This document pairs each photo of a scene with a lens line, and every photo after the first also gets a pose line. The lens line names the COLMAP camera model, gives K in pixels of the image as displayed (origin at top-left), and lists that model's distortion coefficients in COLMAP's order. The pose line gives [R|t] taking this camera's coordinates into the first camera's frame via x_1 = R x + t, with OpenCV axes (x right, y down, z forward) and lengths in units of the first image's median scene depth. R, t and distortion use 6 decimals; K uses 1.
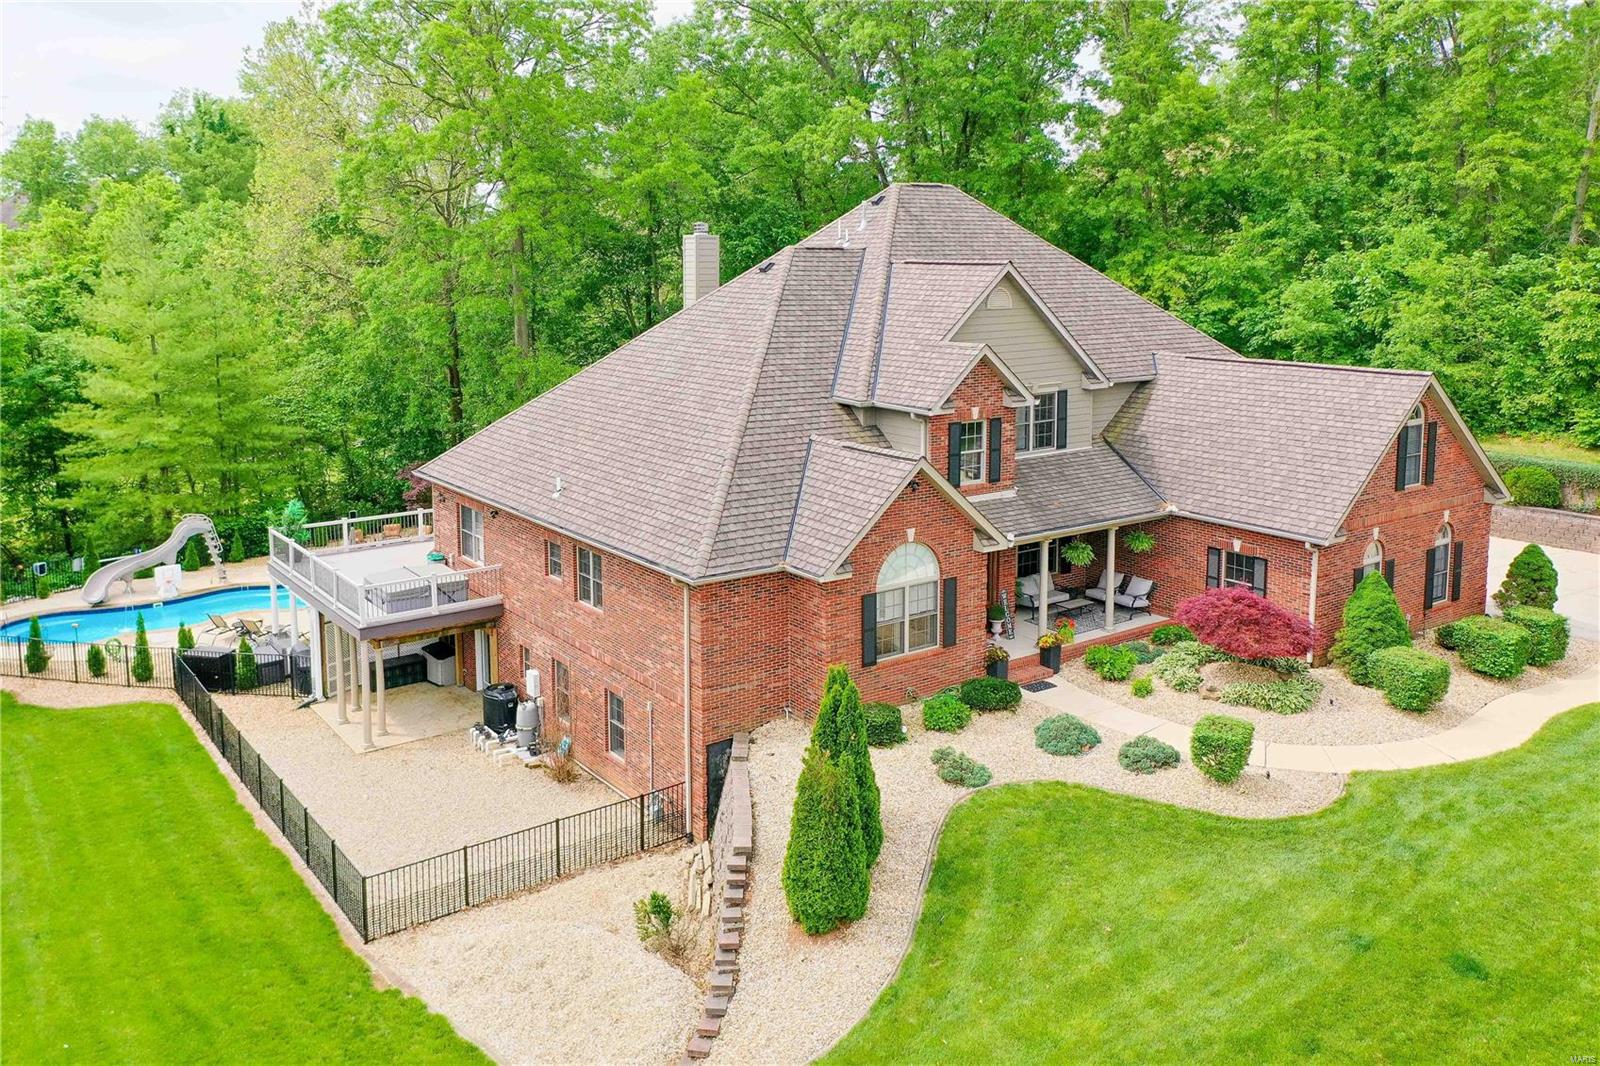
lens RADIAL K [[1274.2, 0, 811.8], [0, 1274.2, 529.0], [0, 0, 1]] dist [0.014282, 0.000692]
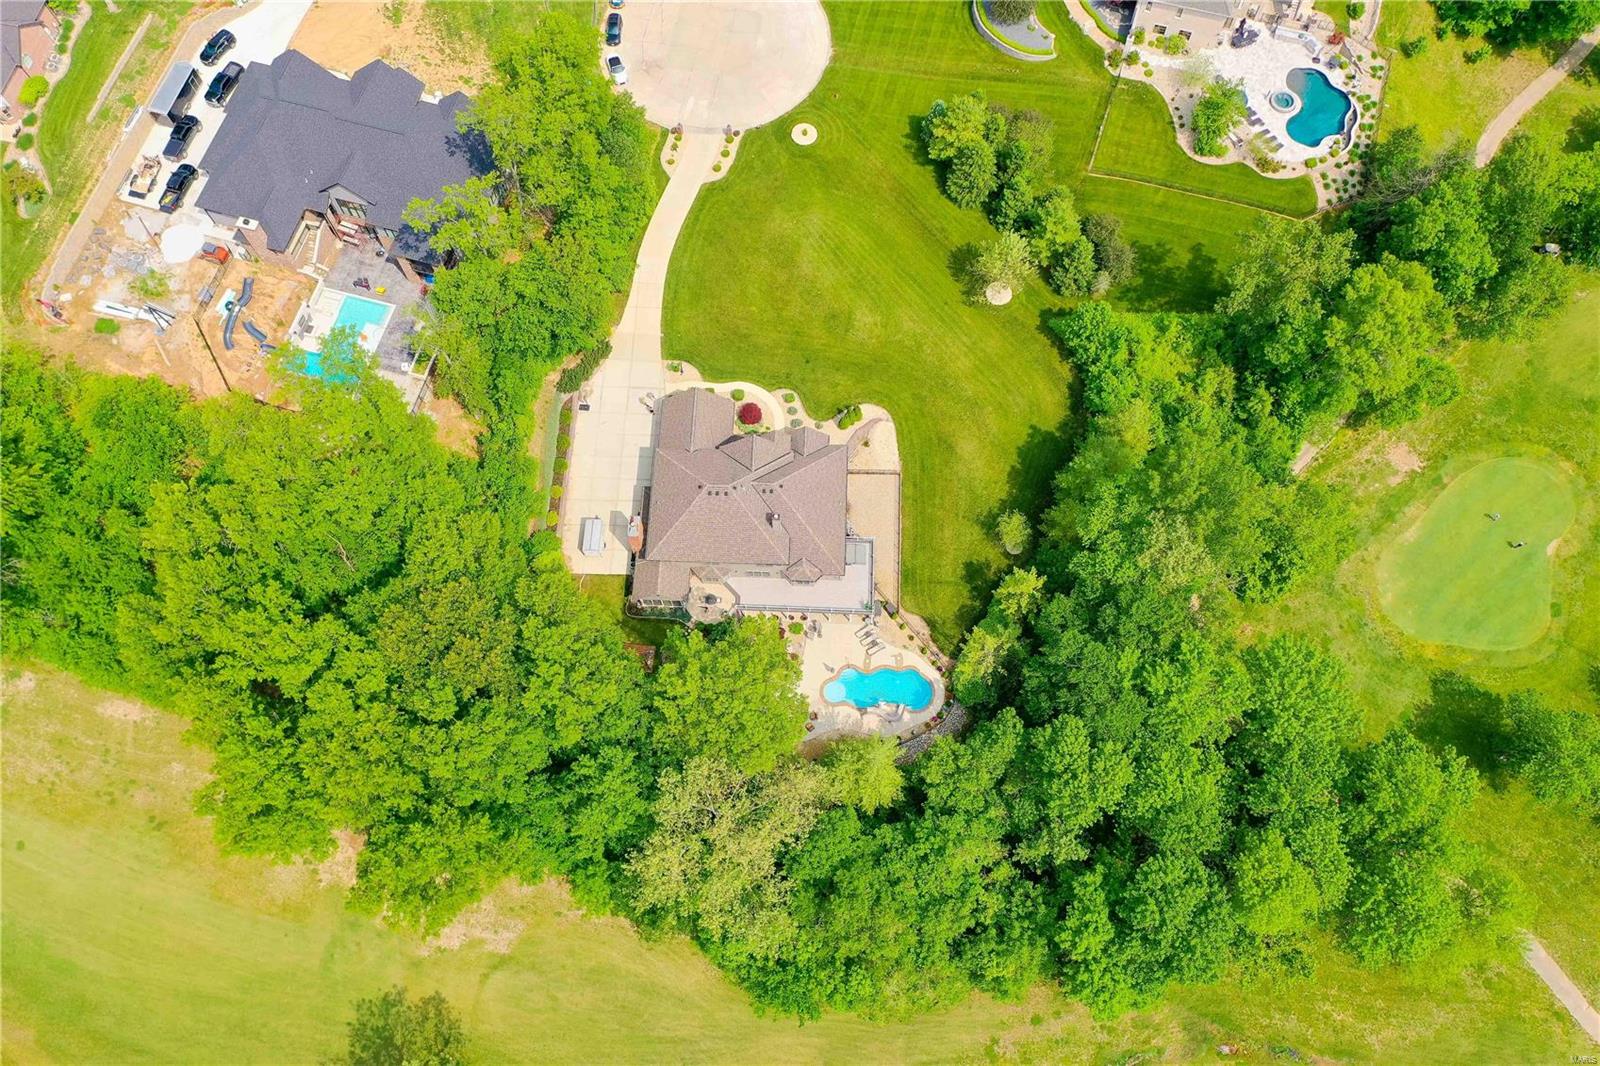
lens RADIAL K [[1274.2, 0, 805.3], [0, 1274.2, 523.7], [0, 0, 1]] dist [0.014282, 0.000692]
pose [[-0.784611, -0.576167, 0.228948, -1.480096], [0.132892, 0.204404, 0.969824, -5.559806], [-0.605578, 0.791360, -0.083810, 1.865983]]
